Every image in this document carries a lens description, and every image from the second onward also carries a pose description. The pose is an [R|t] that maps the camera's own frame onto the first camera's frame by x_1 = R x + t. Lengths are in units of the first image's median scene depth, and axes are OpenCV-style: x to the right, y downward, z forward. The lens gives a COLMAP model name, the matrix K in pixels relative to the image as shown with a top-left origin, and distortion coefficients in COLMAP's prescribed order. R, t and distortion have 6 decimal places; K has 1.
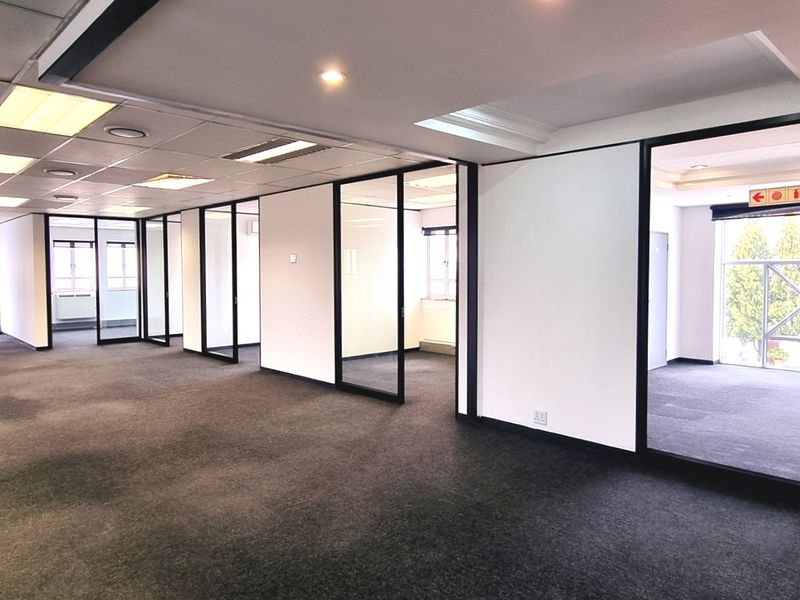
lens RADIAL K [[555.8, 0, 400.0], [0, 555.8, 300.0], [0, 0, 1]] dist [0.000375, -0.002892]
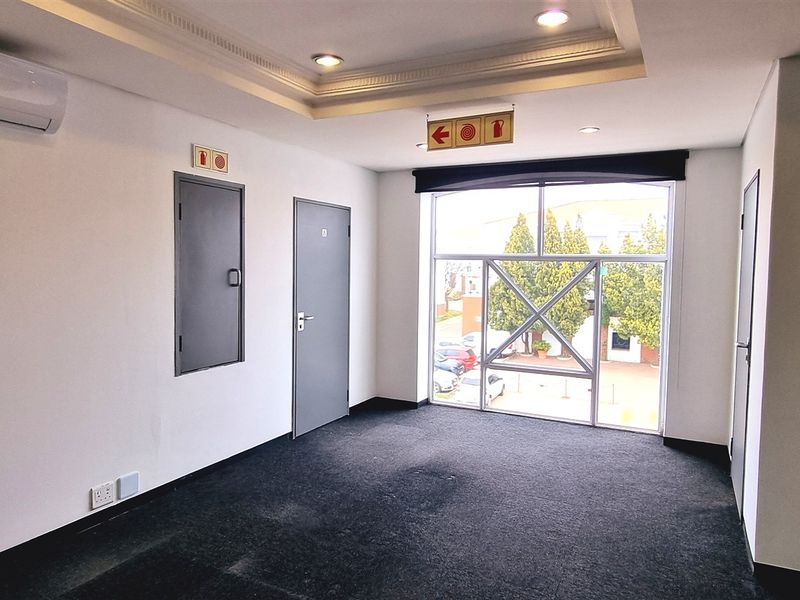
lens RADIAL K [[555.8, 0, 400.0], [0, 555.8, 300.0], [0, 0, 1]] dist [0.000375, -0.002892]
pose [[0.943147, -0.005686, 0.332329, 0.318871], [0.001529, 0.999917, 0.012769, -0.022431], [-0.332374, -0.011535, 0.943077, 0.372484]]
